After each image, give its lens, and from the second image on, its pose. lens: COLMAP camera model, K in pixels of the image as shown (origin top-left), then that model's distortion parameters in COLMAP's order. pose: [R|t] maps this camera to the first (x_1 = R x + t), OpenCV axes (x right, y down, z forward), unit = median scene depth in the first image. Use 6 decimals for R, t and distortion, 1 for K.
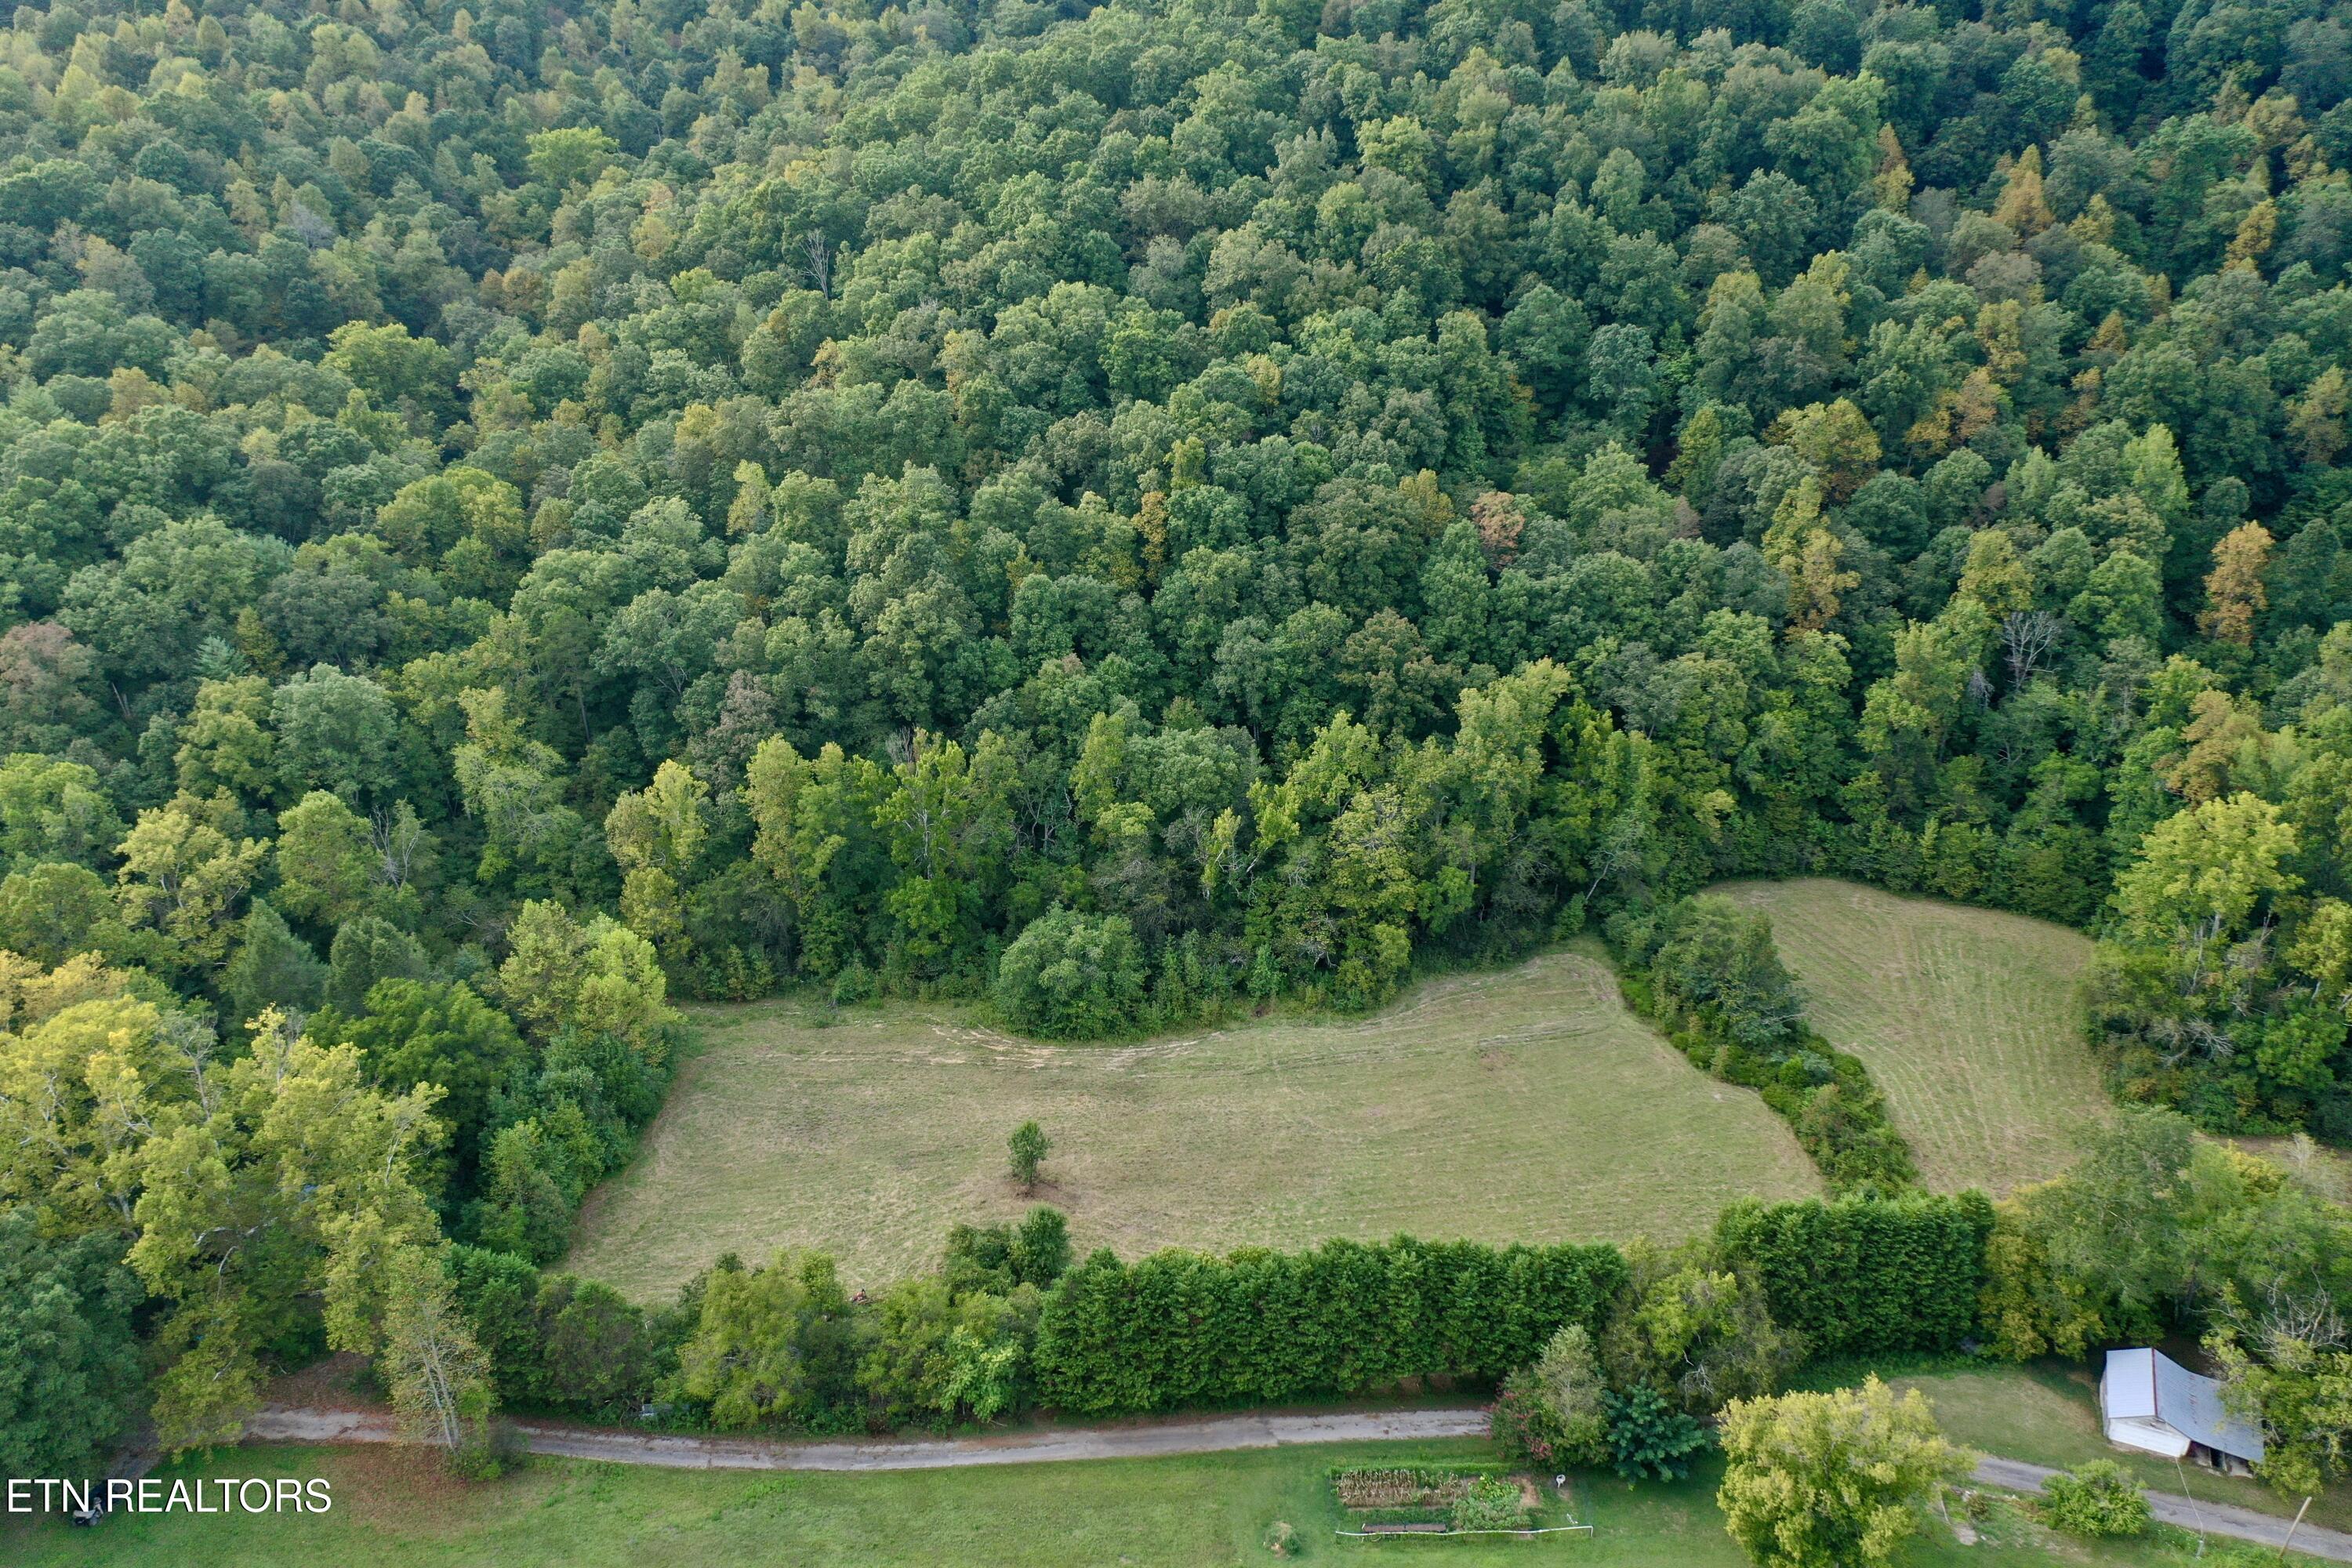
lens RADIAL K [[1873.3, 0, 1176.6], [0, 1873.3, 774.2], [0, 0, 1]] dist [0.006259, -0.007596]
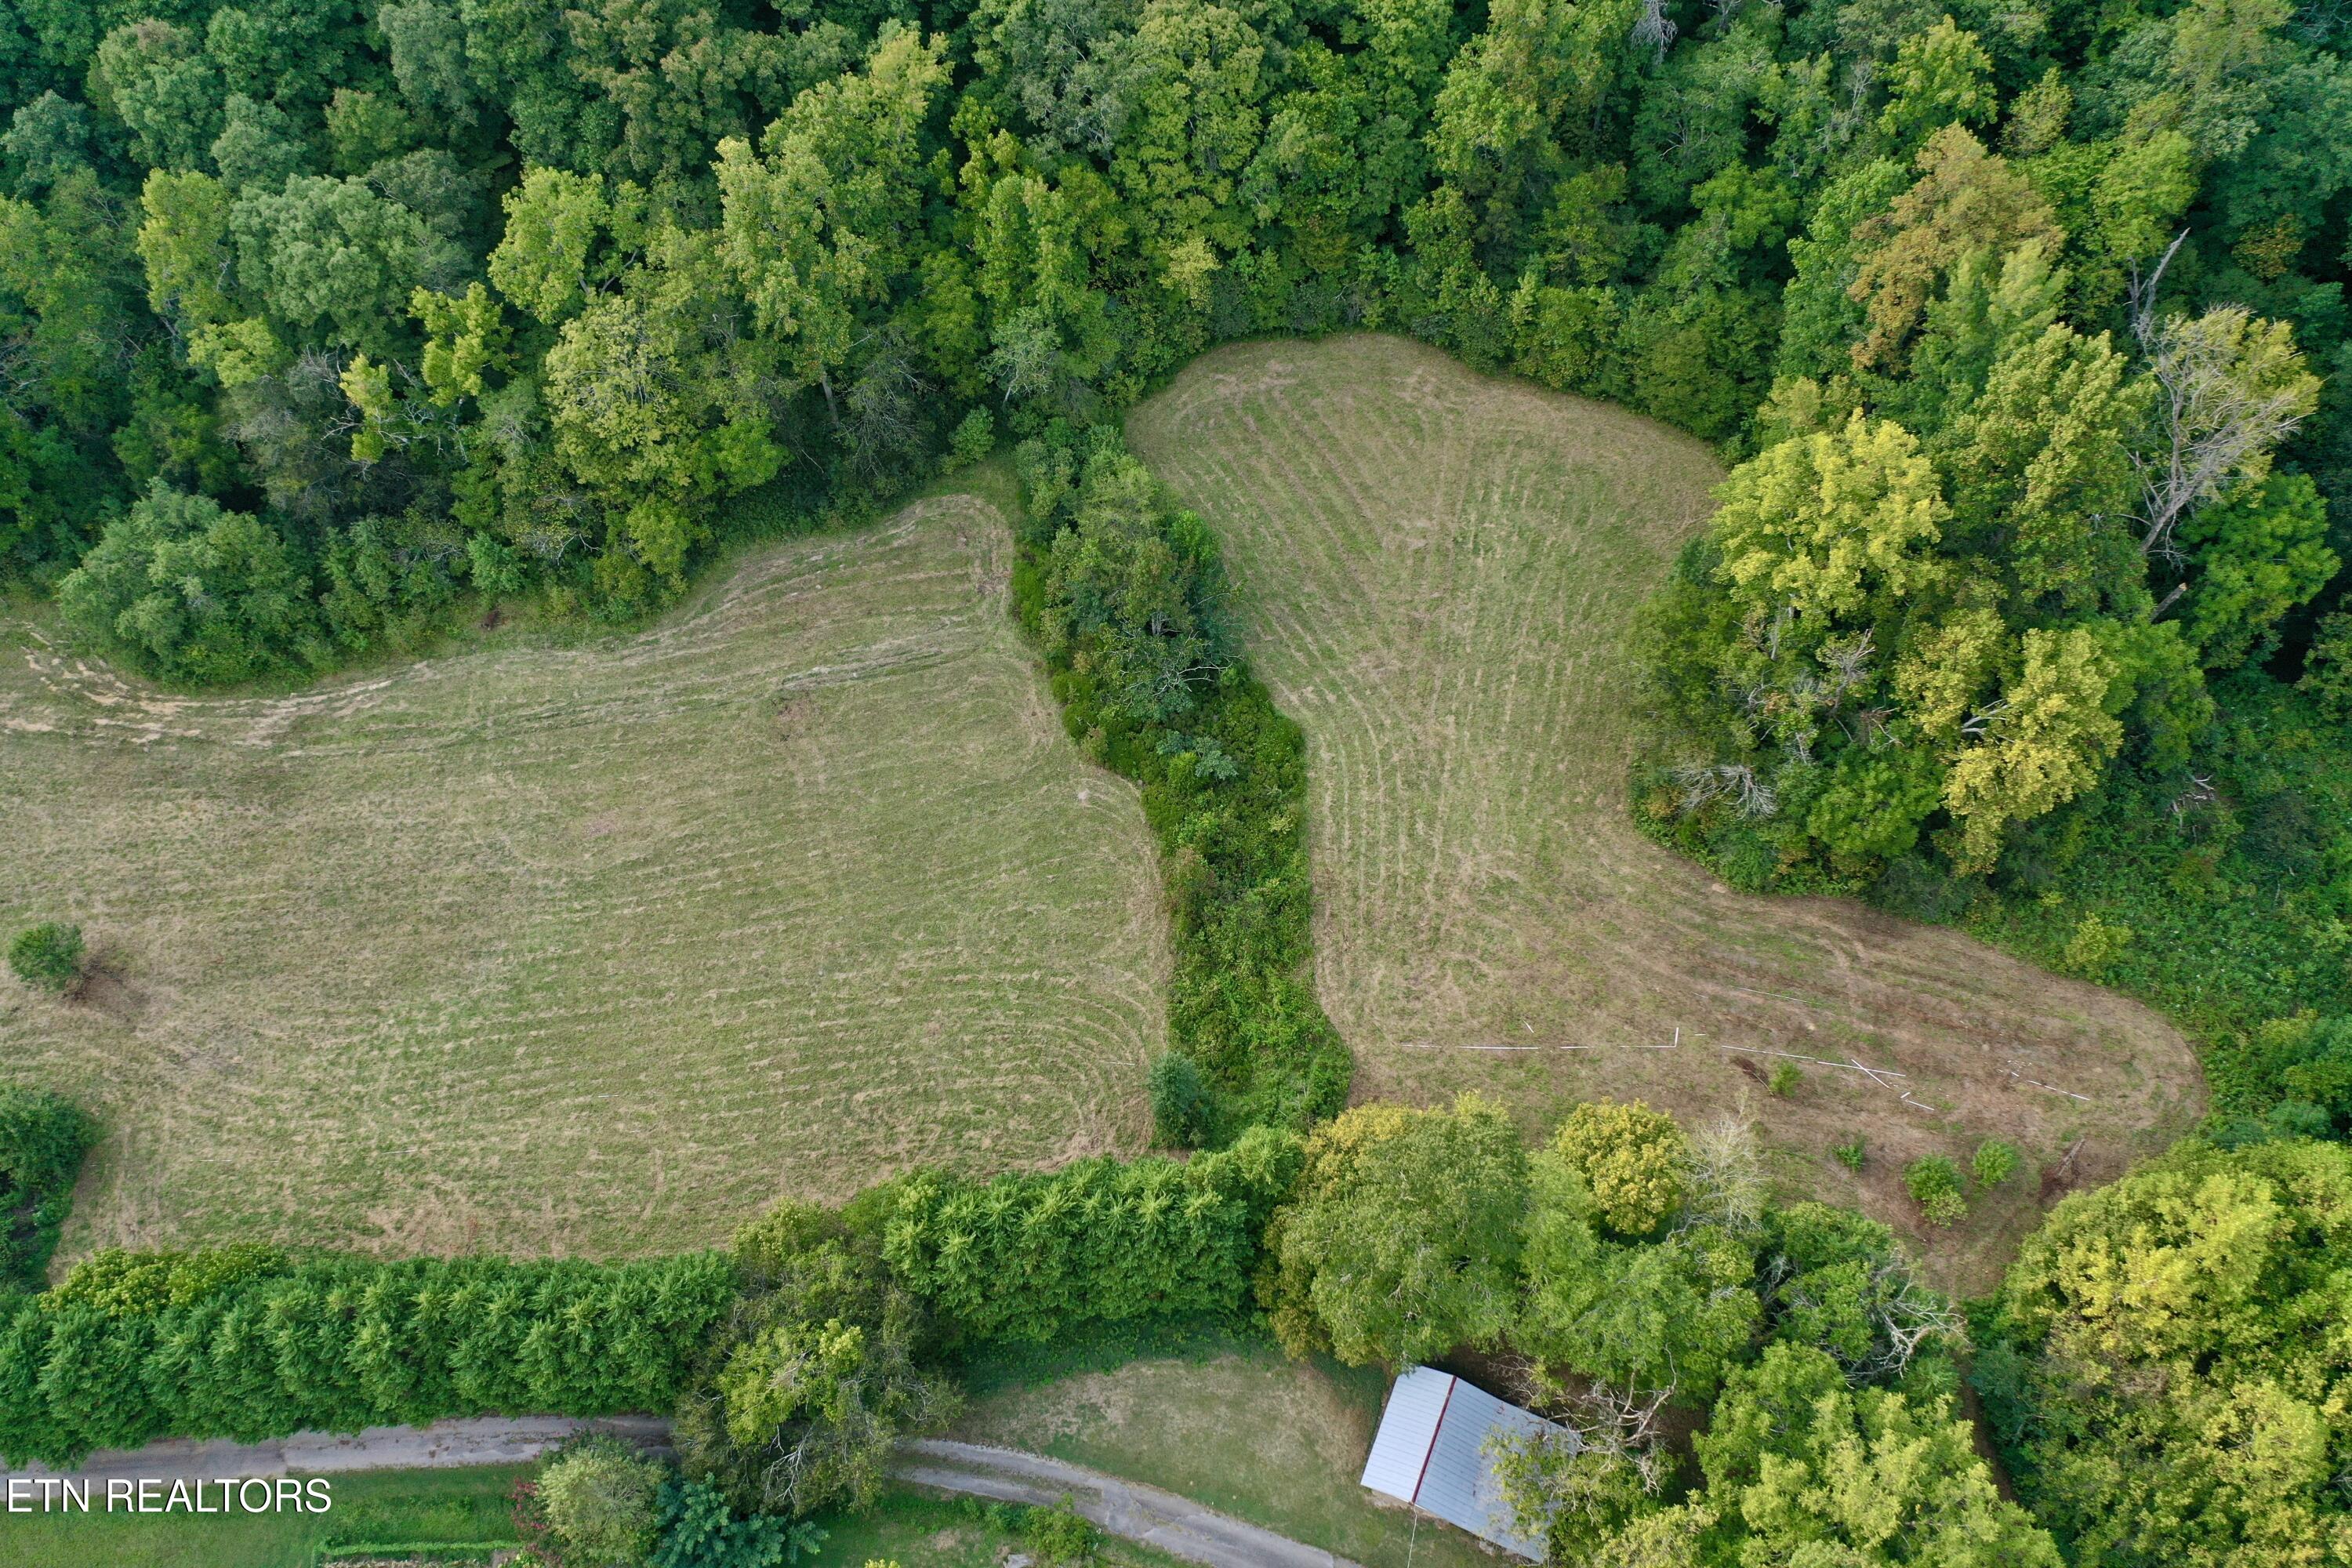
lens RADIAL K [[1873.3, 0, 1168.5], [0, 1873.3, 788.1], [0, 0, 1]] dist [0.006259, -0.007596]
pose [[0.999861, -0.006916, -0.015179, 0.308138], [0.014315, 0.822880, 0.568035, -0.217311], [0.008562, -0.568173, 0.822865, 0.386300]]
